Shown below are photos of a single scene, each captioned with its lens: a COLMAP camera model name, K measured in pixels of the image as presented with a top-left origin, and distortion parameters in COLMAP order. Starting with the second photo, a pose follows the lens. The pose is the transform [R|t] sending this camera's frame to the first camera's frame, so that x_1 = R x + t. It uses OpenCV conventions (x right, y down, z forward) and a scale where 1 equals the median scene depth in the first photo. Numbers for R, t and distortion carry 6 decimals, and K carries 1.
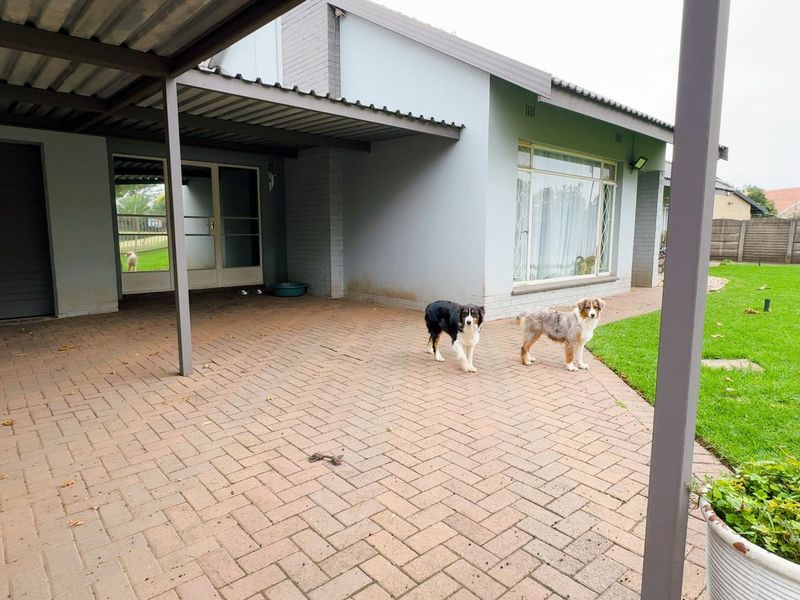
lens RADIAL K [[497.0, 0, 400.6], [0, 497.0, 300.2], [0, 0, 1]] dist [-0.009702, 0.001064]
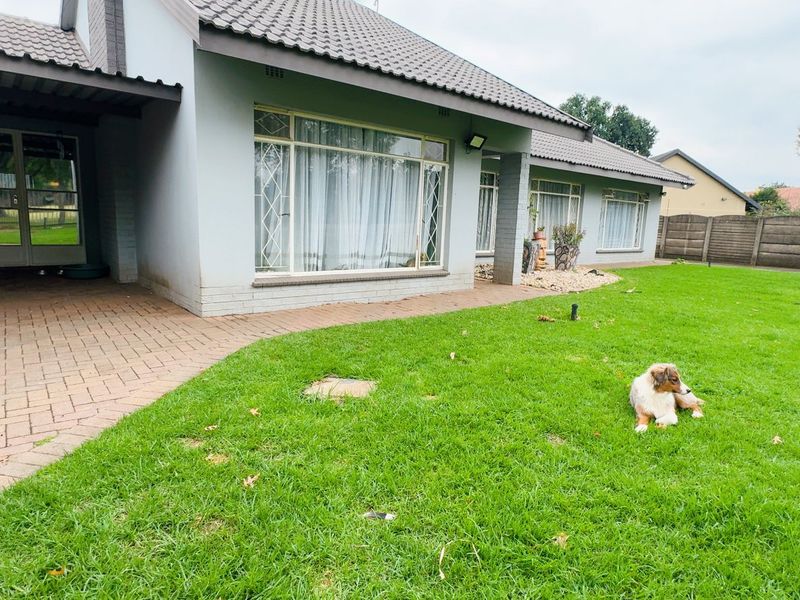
lens RADIAL K [[497.0, 0, 399.3], [0, 497.0, 301.1], [0, 0, 1]] dist [-0.009702, 0.001064]
pose [[0.998114, 0.042853, -0.043949, 0.389810], [-0.041628, 0.998729, 0.028418, -0.016001], [0.045111, -0.026535, 0.998630, 0.115082]]
